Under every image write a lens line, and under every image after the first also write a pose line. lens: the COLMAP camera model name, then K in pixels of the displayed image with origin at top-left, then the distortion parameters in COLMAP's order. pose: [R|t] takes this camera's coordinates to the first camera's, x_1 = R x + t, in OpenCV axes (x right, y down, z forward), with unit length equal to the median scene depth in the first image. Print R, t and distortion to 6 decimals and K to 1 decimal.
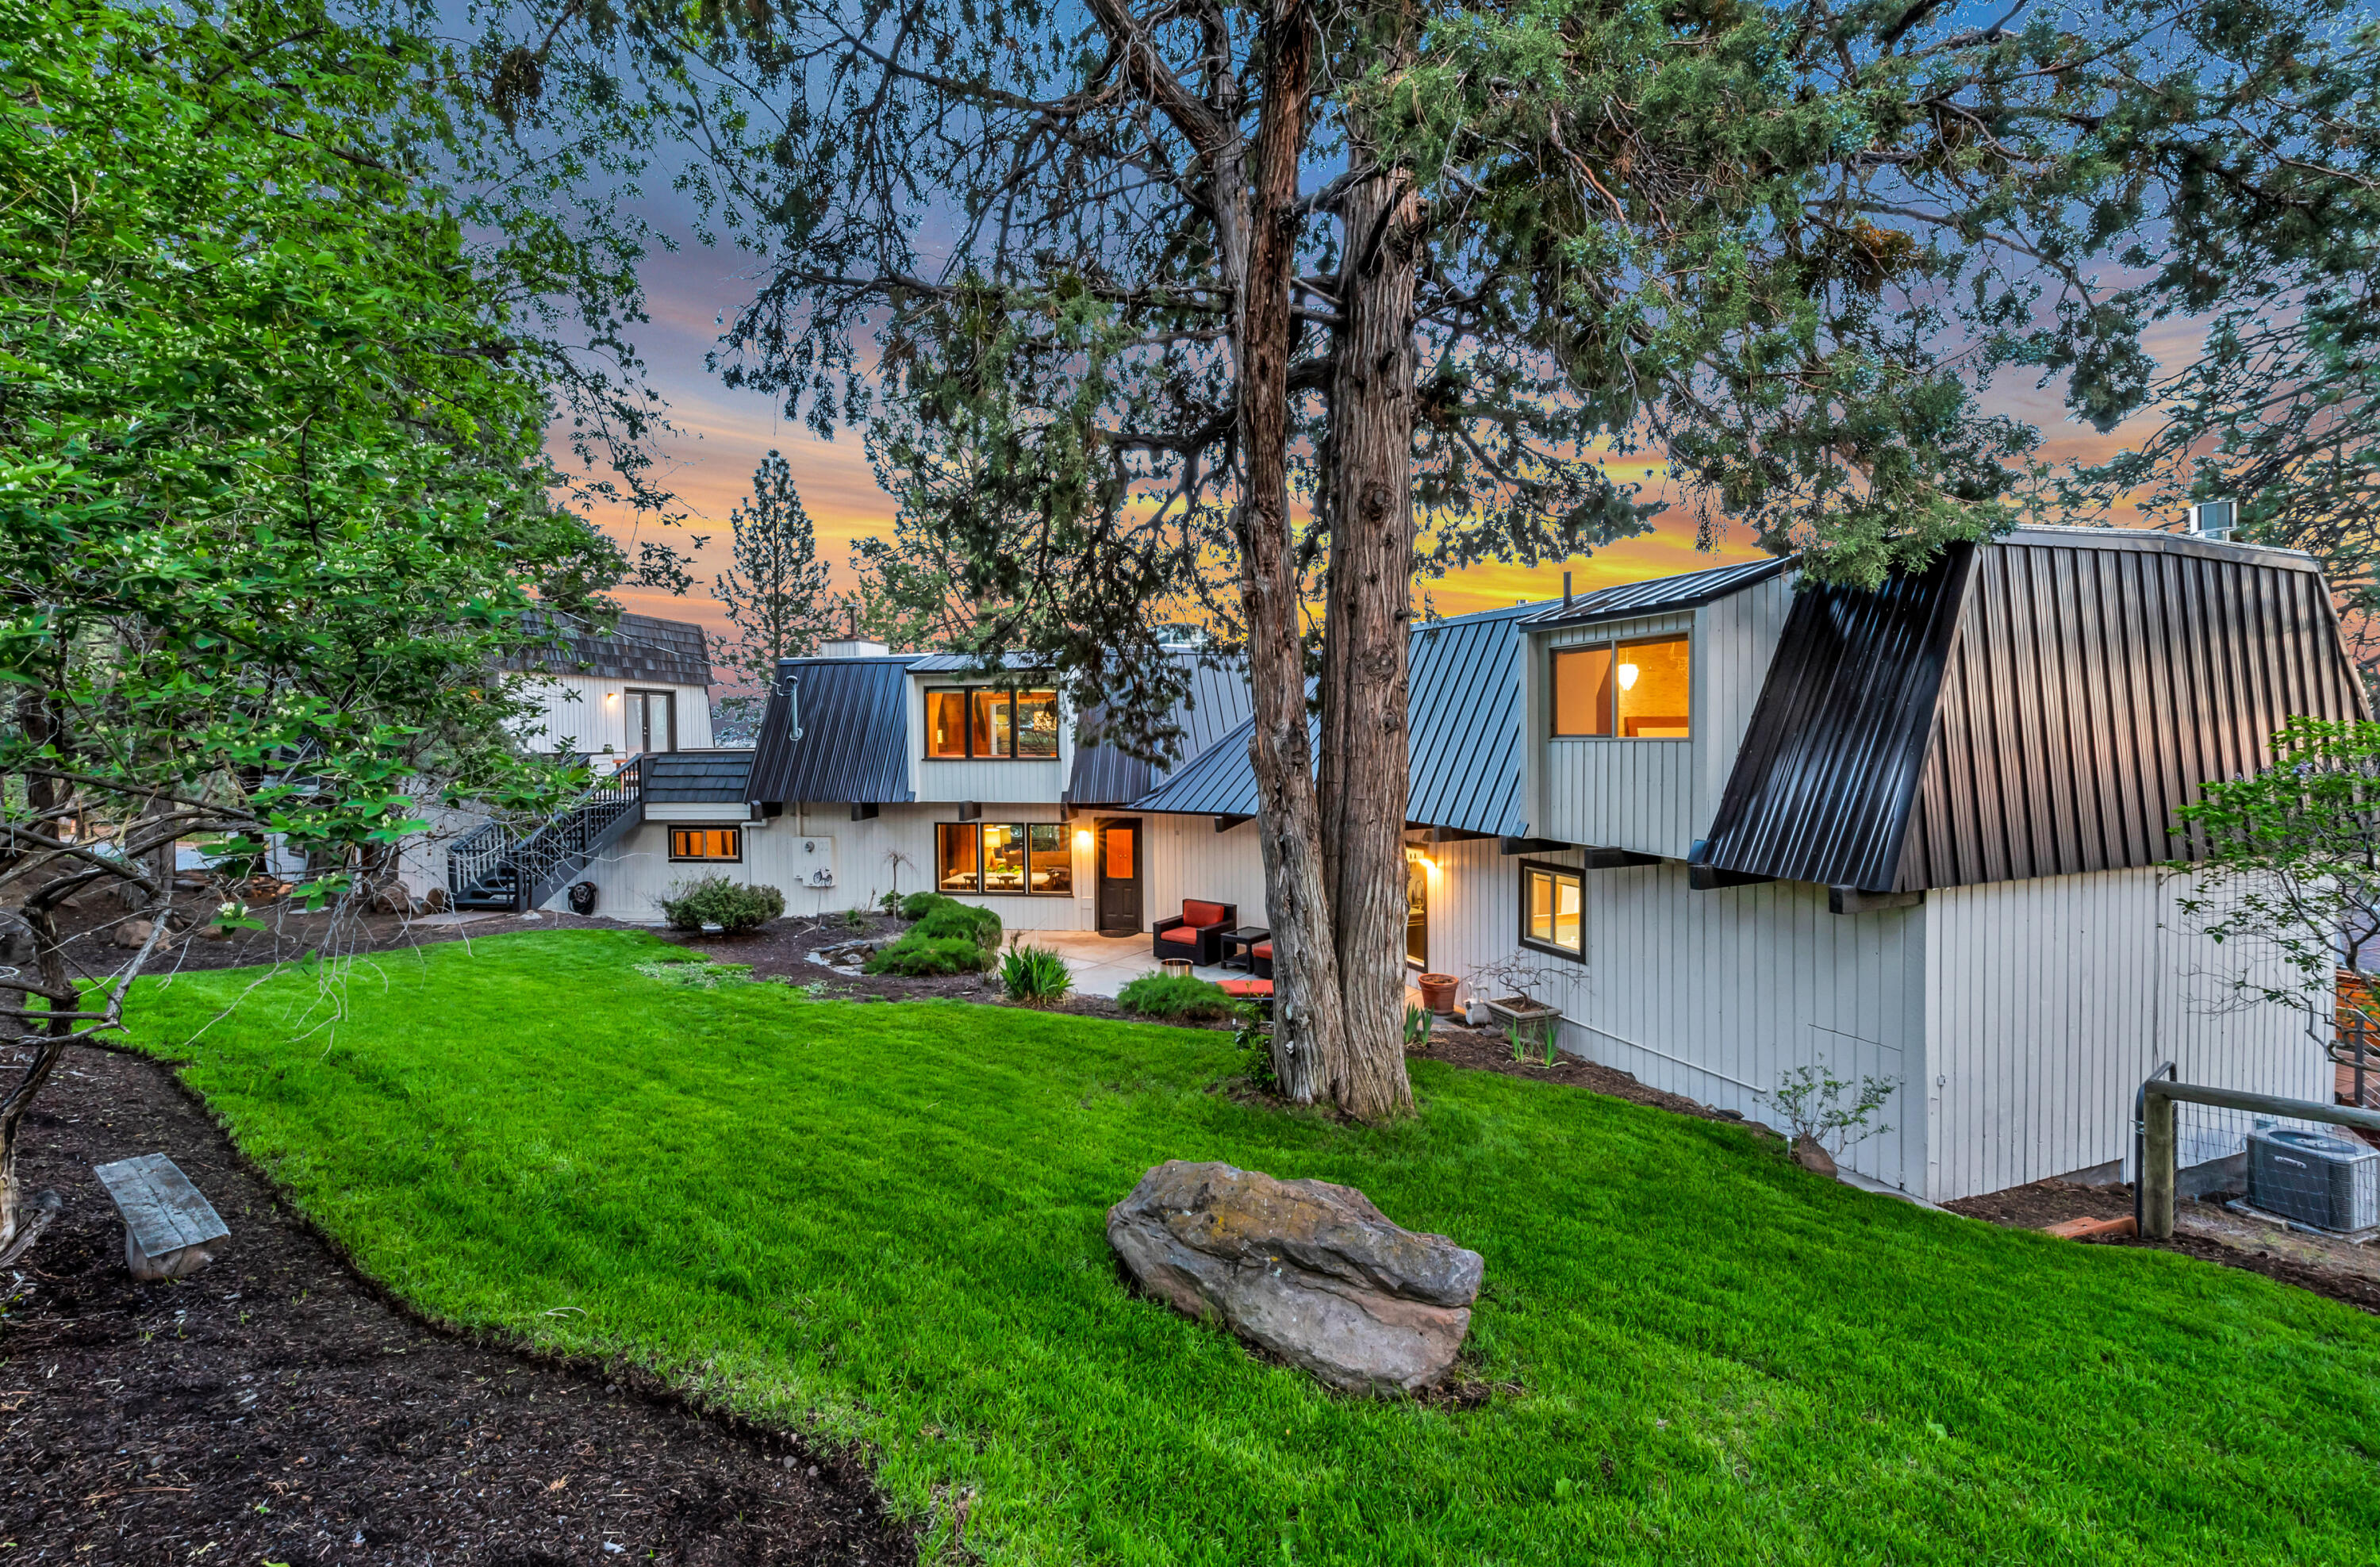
lens RADIAL K [[943.8, 0, 1190.0], [0, 943.8, 783.5], [0, 0, 1]] dist [-0.000397, 0.000010]
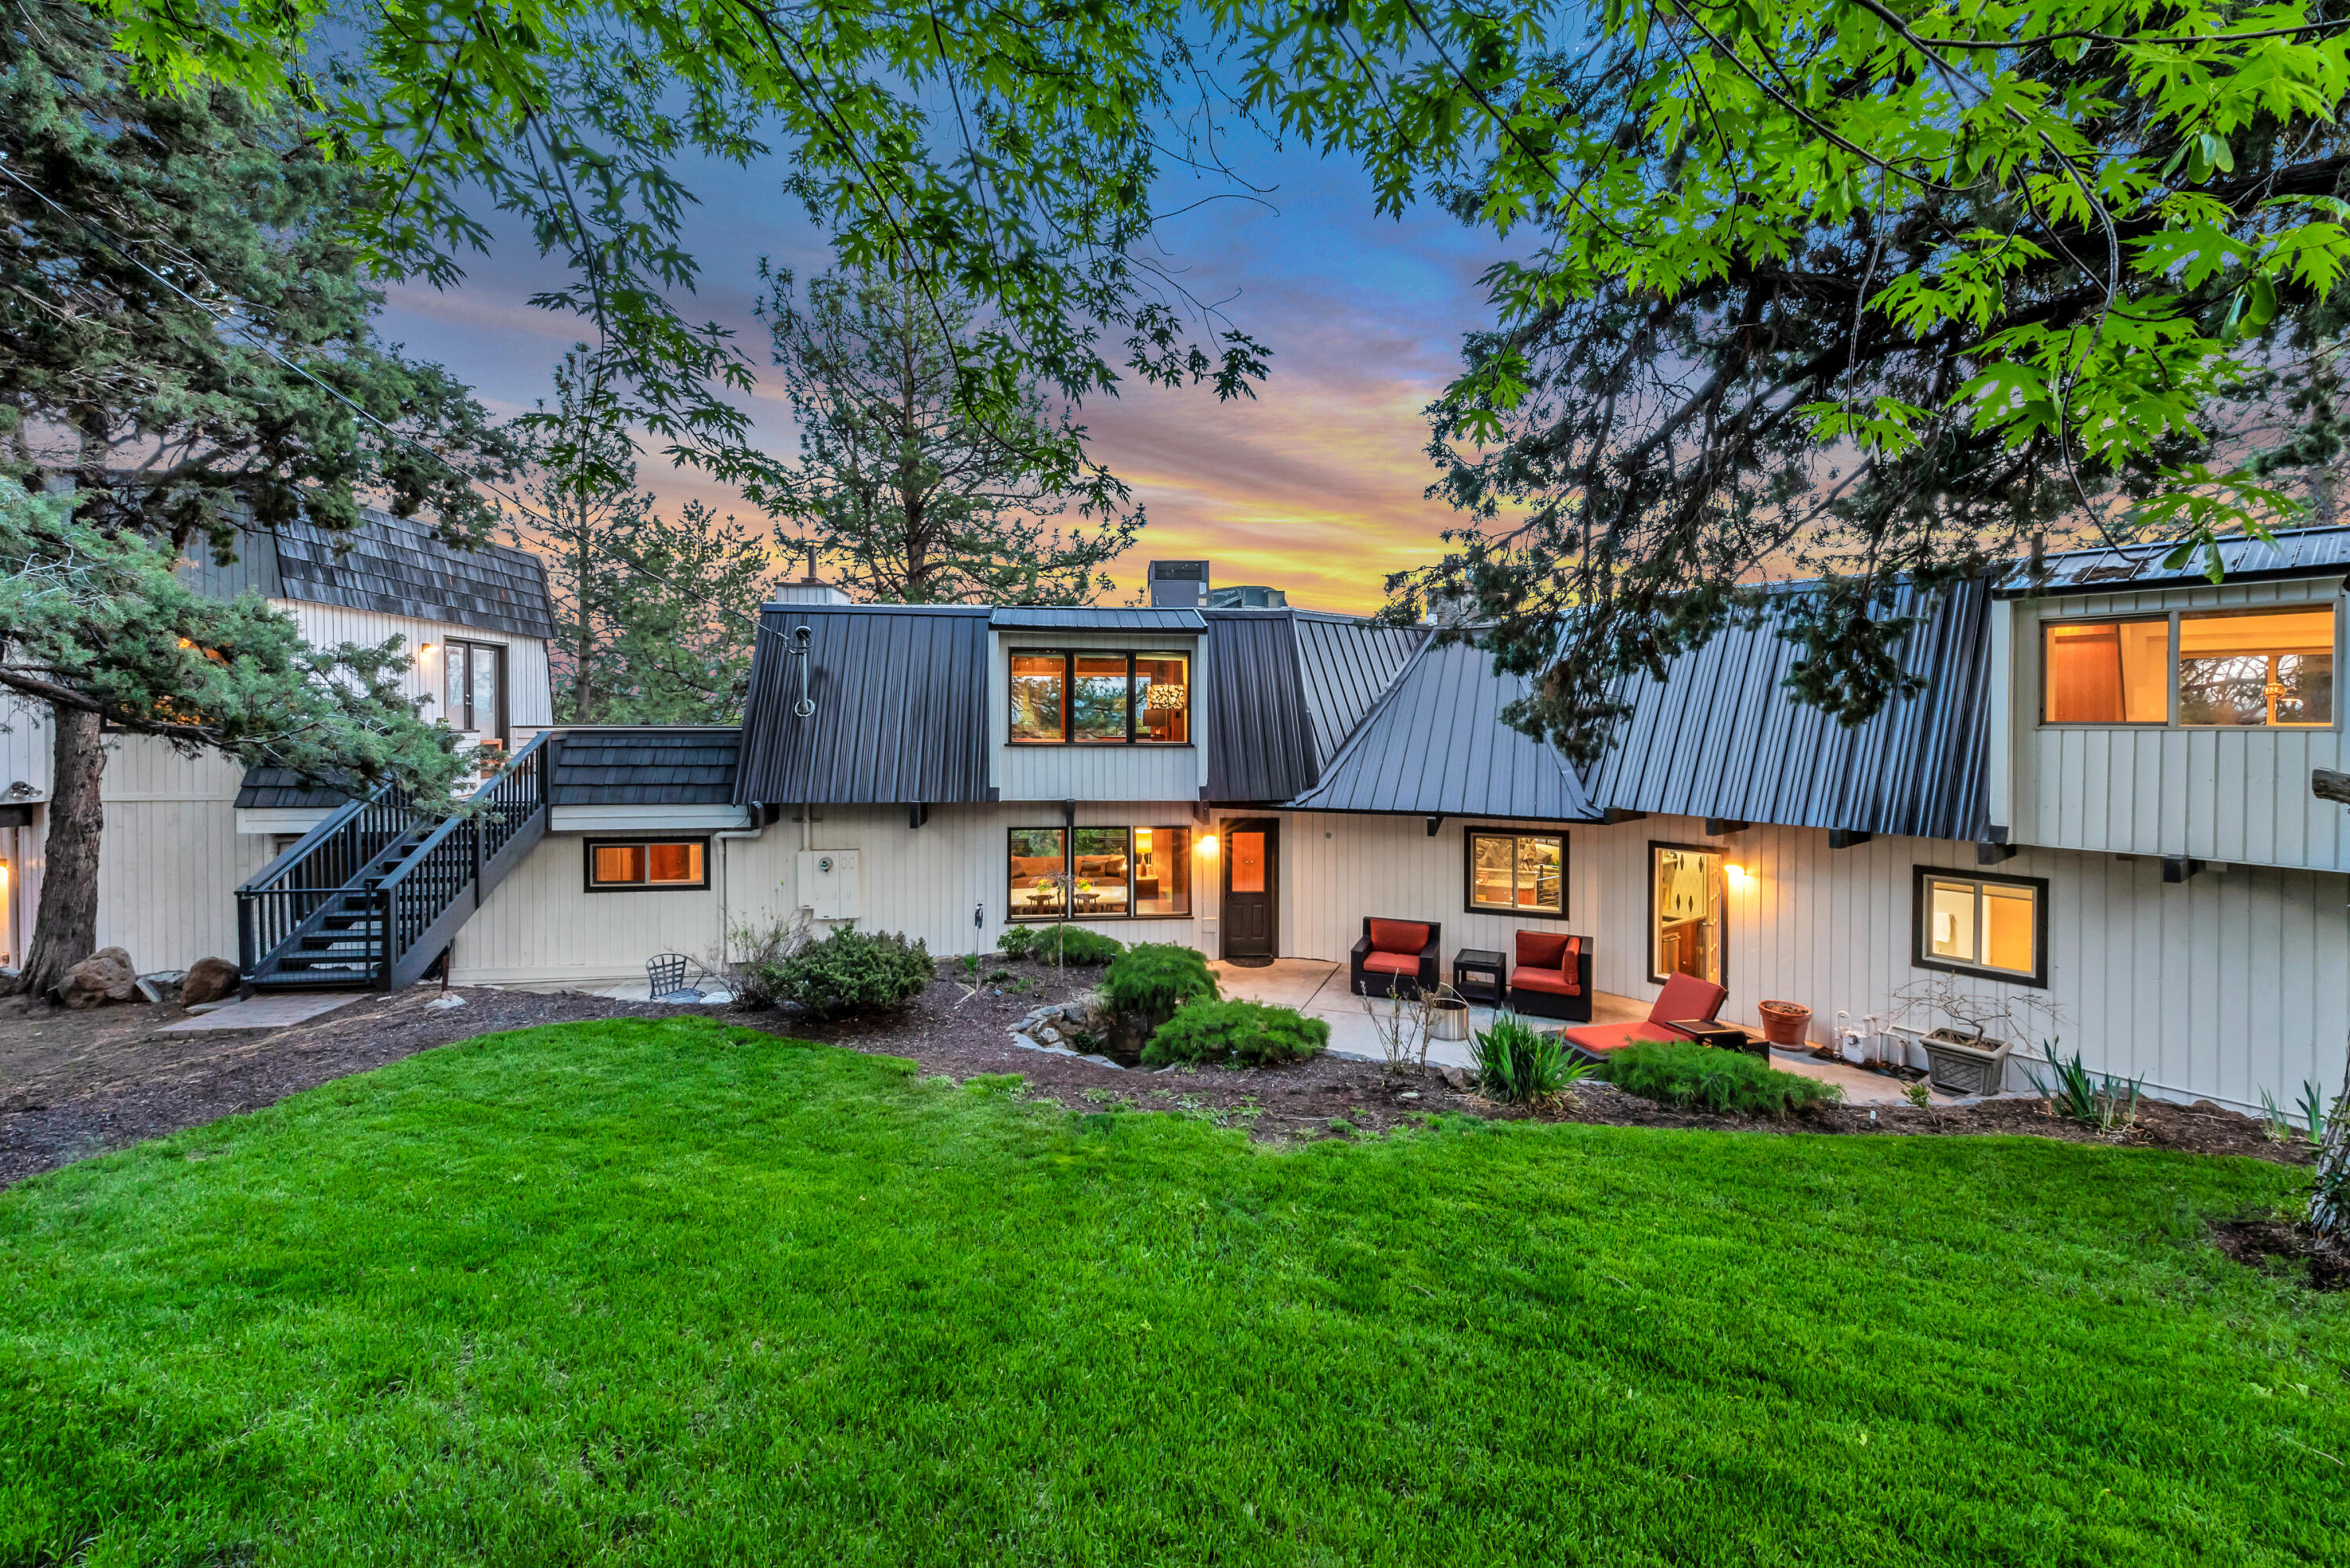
lens RADIAL K [[926.8, 0, 1249.5], [0, 926.8, 781.3], [0, 0, 1]] dist [0.003525, 0.000105]
pose [[0.956206, -0.002689, 0.292681, -0.314679], [-0.000330, 0.999947, 0.010263, -0.003894], [-0.292693, -0.009910, 0.956155, 0.238810]]
